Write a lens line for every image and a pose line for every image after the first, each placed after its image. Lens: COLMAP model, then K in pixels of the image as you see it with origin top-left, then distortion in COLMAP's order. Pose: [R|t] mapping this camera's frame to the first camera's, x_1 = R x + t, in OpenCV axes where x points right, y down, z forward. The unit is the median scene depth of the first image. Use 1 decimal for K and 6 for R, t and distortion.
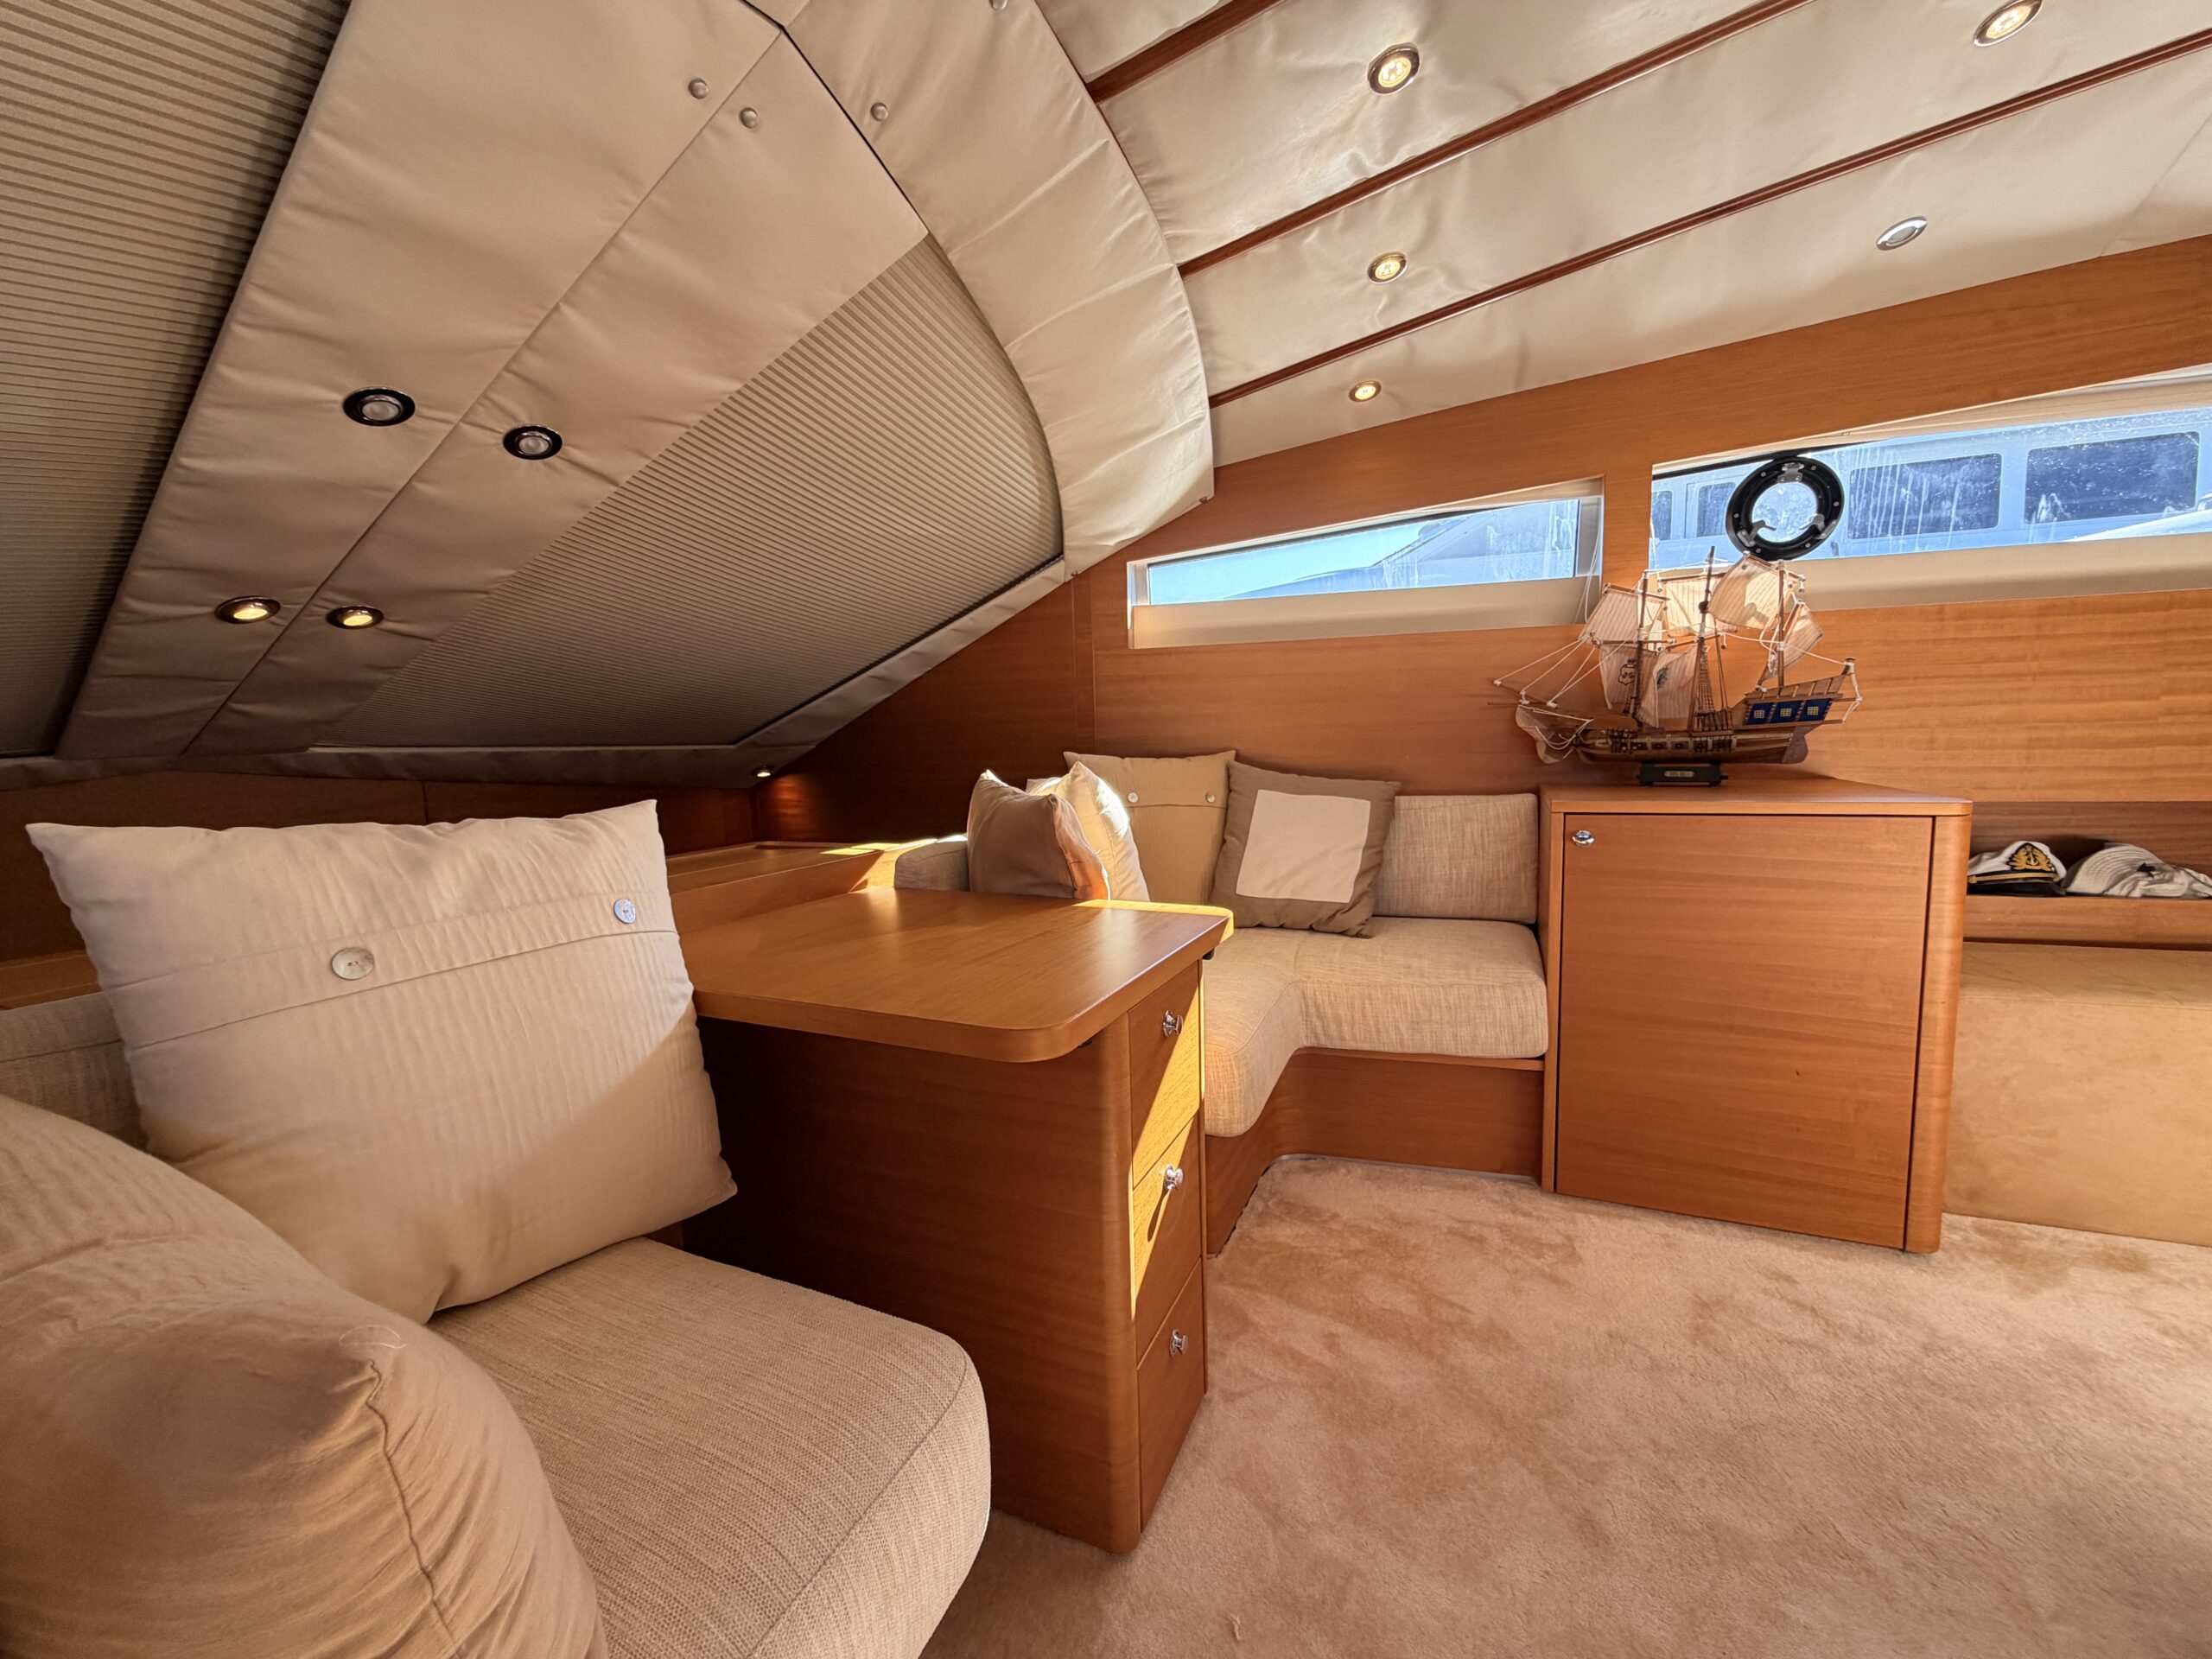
lens RADIAL K [[879.9, 0, 1103.0], [0, 879.9, 830.0], [0, 0, 1]] dist [0.001014, 0.000153]
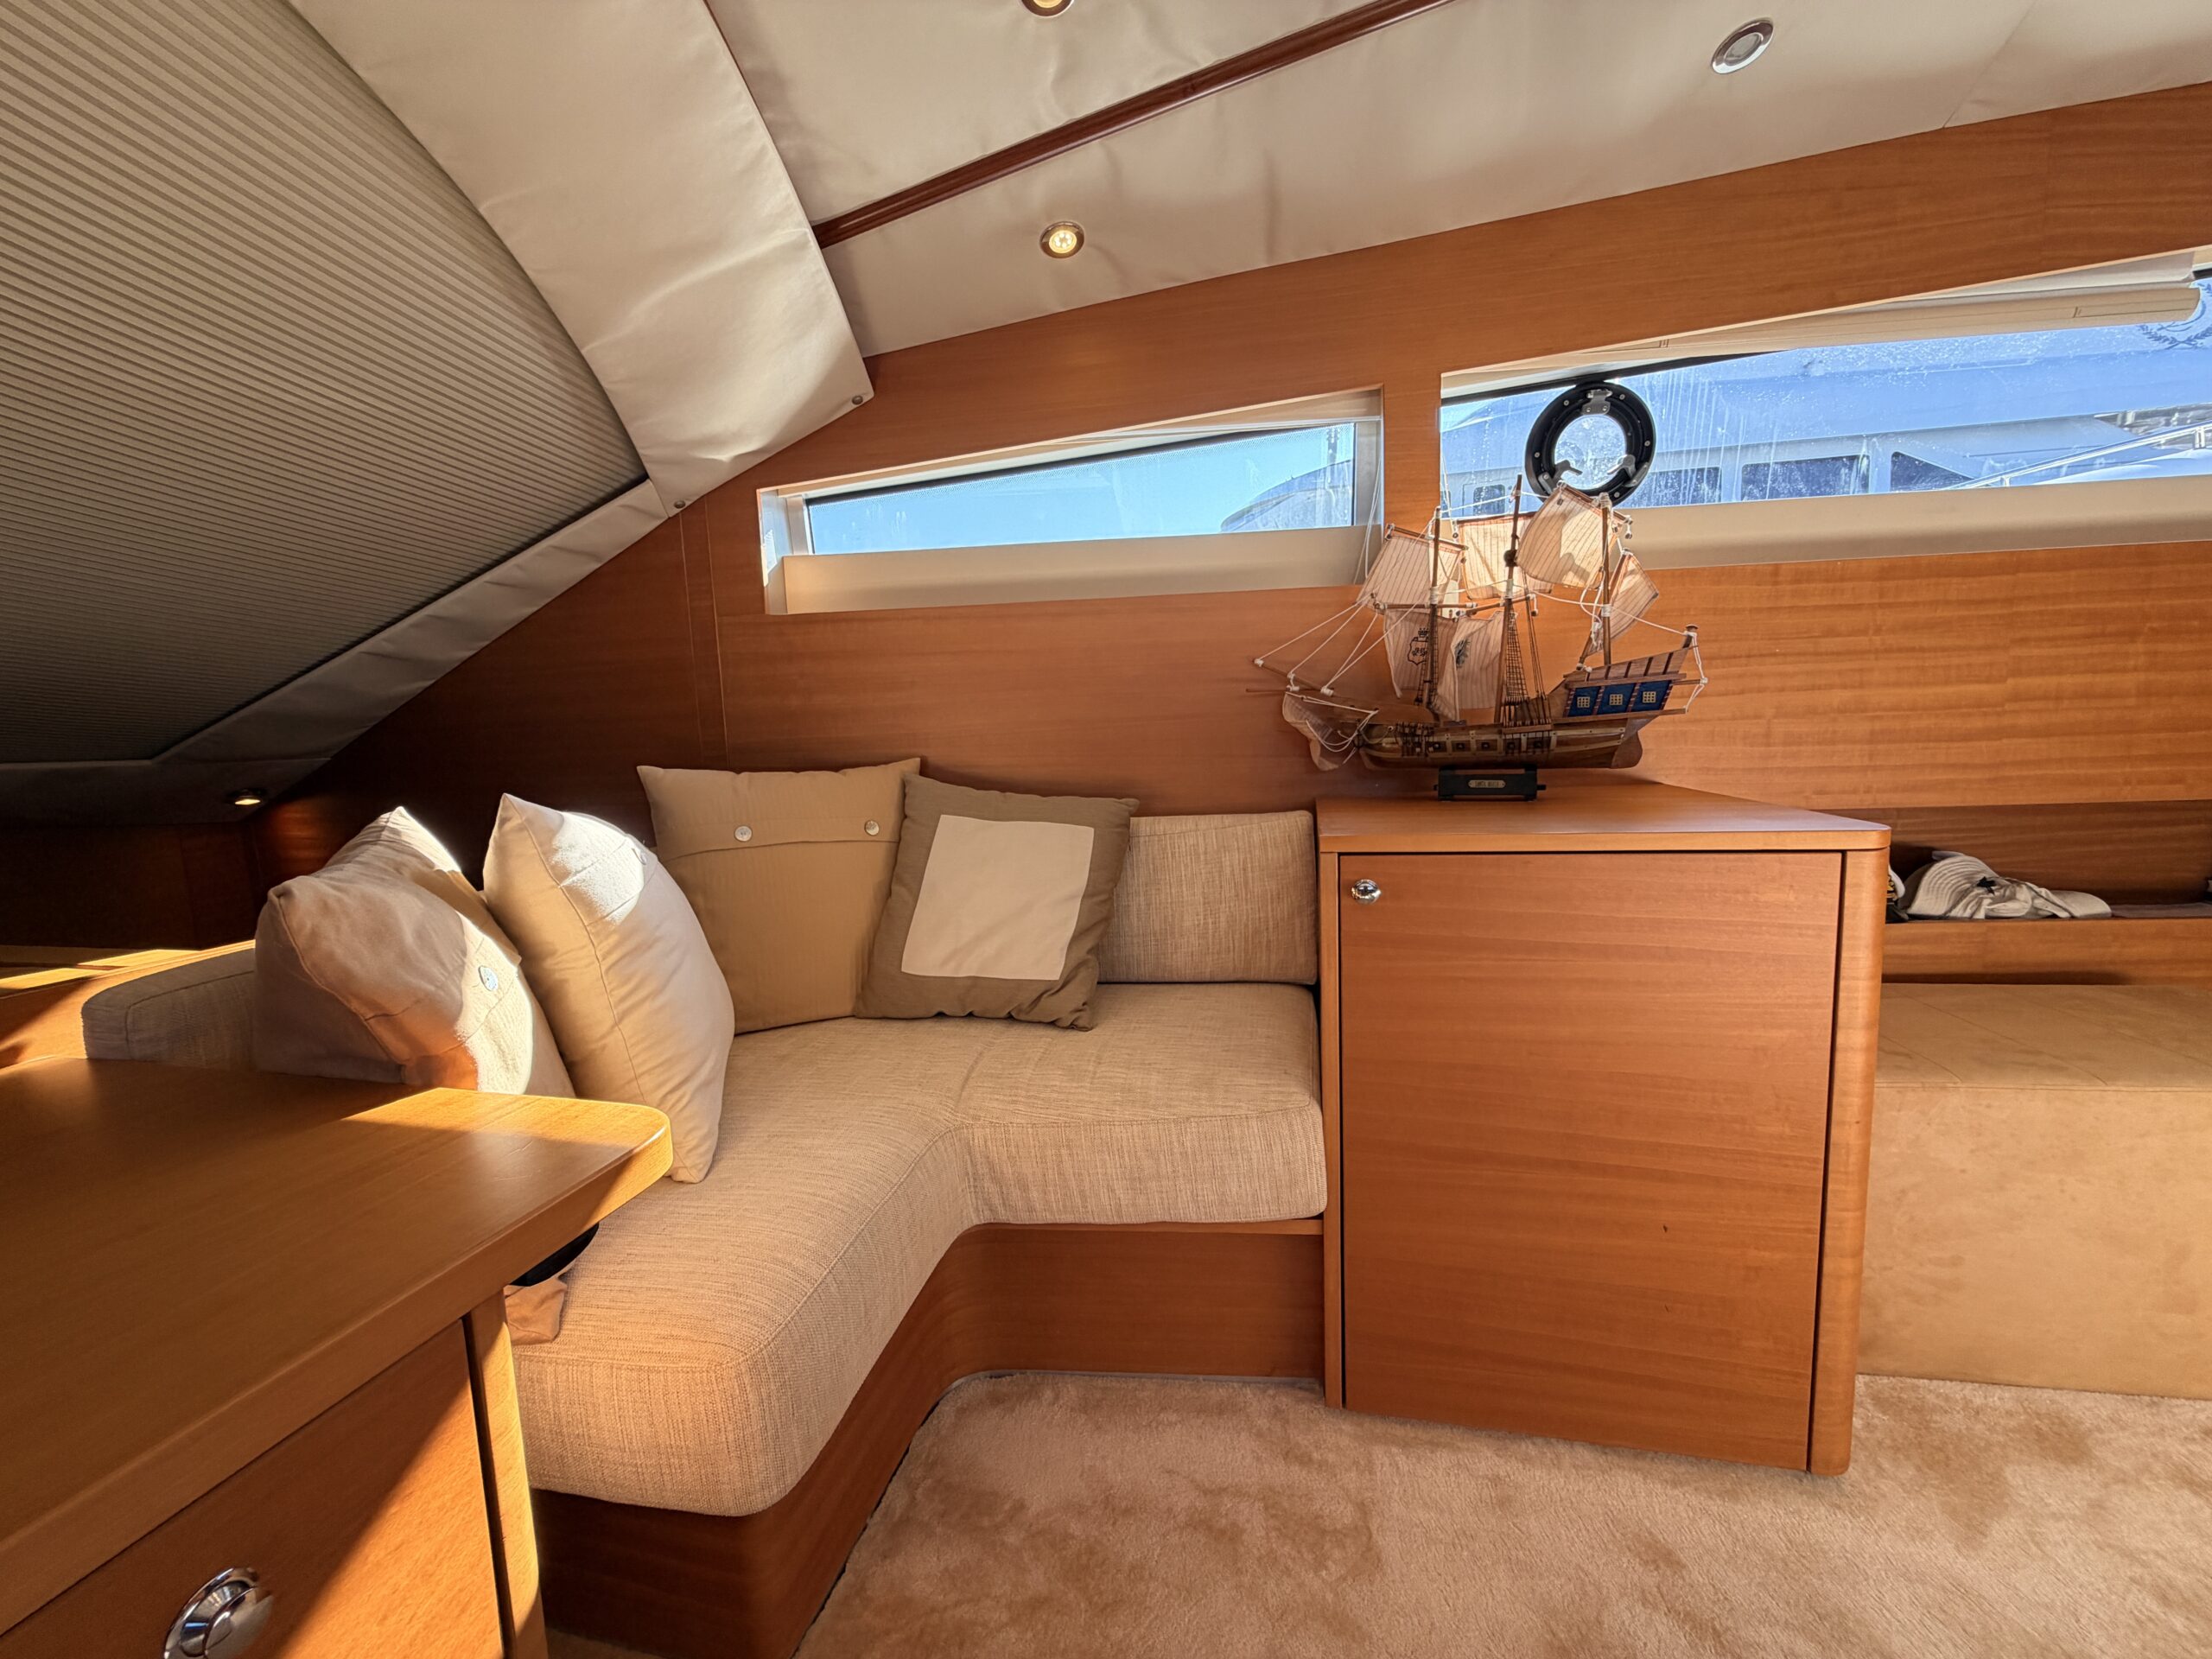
lens RADIAL K [[879.9, 0, 1102.5], [0, 879.9, 829.6], [0, 0, 1]] dist [0.001014, 0.000153]
pose [[0.981369, -0.032132, 0.189427, 0.203217], [0.031375, 0.999483, 0.006992, -0.042061], [-0.189554, -0.000919, 0.981870, 0.346679]]
